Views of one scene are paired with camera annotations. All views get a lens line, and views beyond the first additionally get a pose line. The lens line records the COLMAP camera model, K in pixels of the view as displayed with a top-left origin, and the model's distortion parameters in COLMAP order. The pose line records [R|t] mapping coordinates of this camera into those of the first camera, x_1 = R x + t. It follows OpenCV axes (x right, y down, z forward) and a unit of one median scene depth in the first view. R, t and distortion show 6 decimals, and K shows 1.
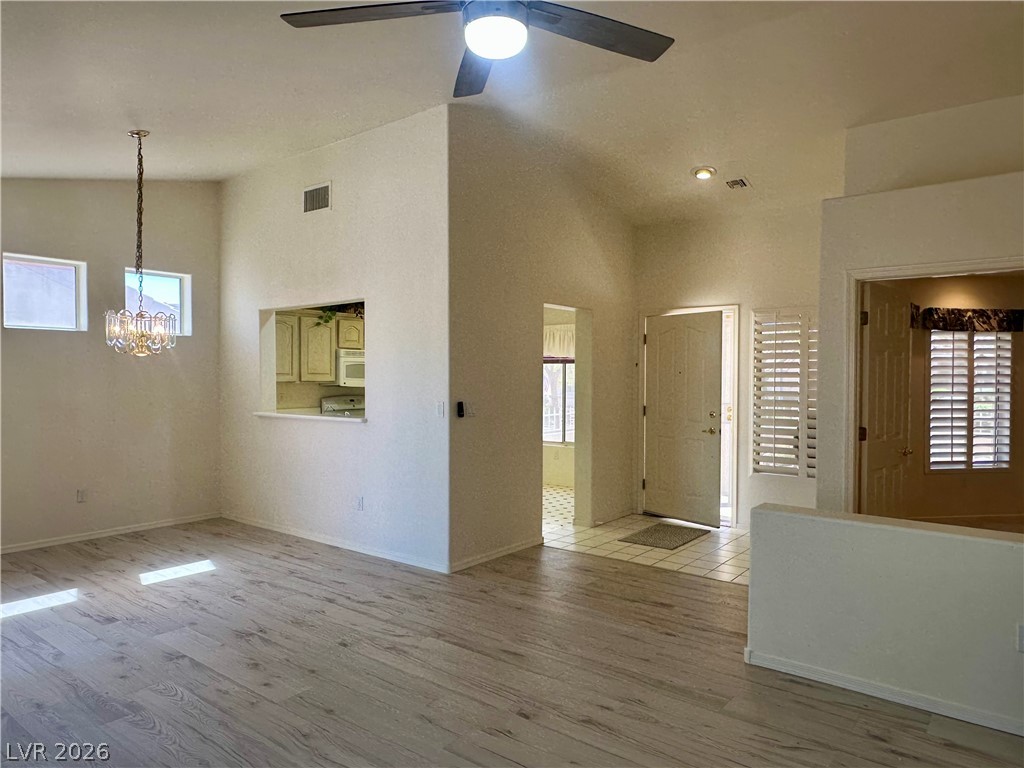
lens RADIAL K [[671.0, 0, 509.8], [0, 671.0, 391.5], [0, 0, 1]] dist [-0.002874, 0.001993]
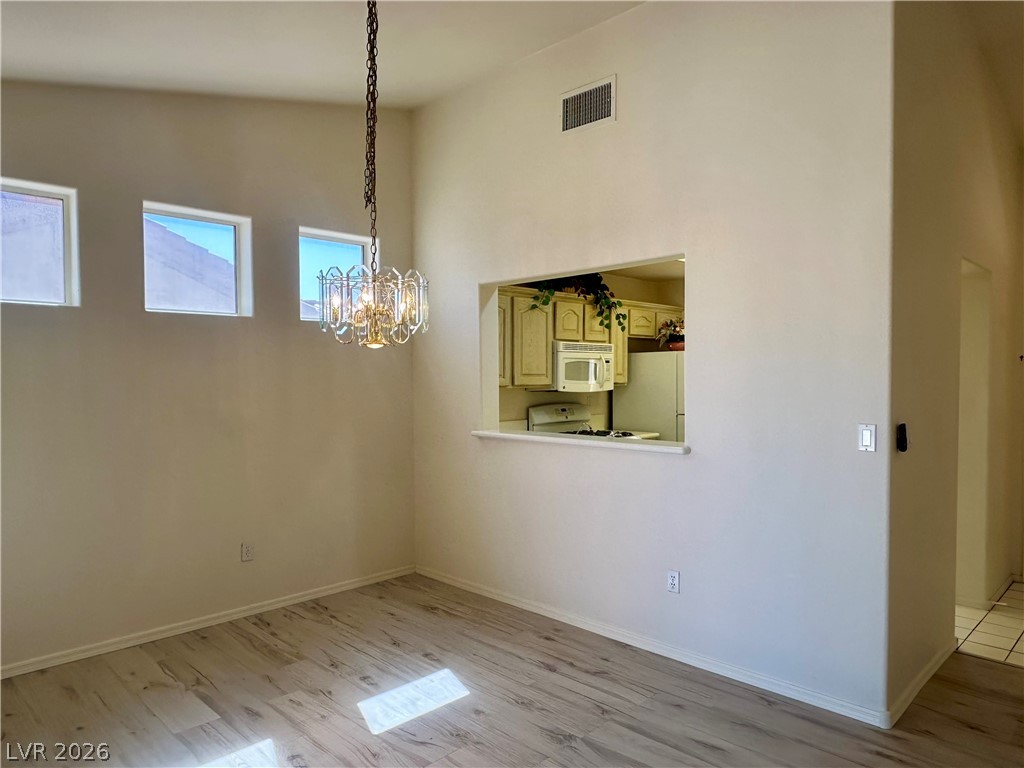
lens RADIAL K [[671.0, 0, 510.1], [0, 671.0, 394.4], [0, 0, 1]] dist [-0.002874, 0.001993]
pose [[0.993022, -0.003134, -0.117887, -0.281380], [0.003876, 0.999974, 0.006066, -0.011963], [0.117865, -0.006481, 0.993009, 0.336585]]
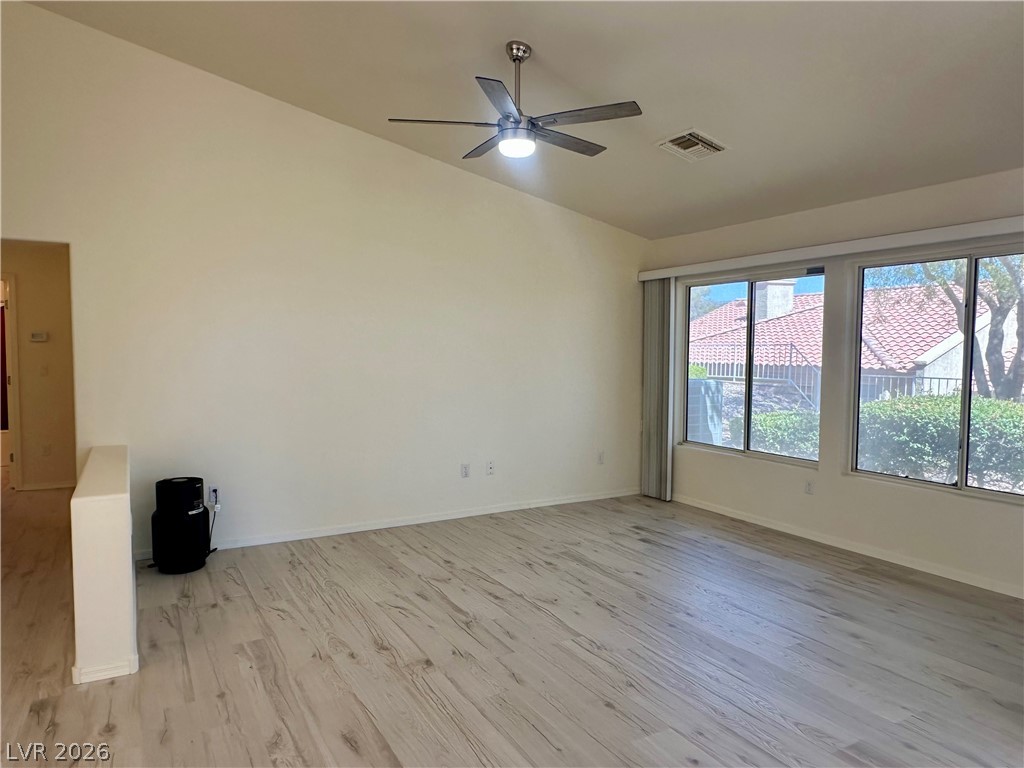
lens RADIAL K [[671.0, 0, 507.5], [0, 671.0, 387.5], [0, 0, 1]] dist [-0.002874, 0.001993]
pose [[-0.923430, -0.029896, 0.382601, -0.235279], [0.001270, 0.996717, 0.080949, -0.016560], [-0.383765, 0.075237, -0.920361, 0.917635]]
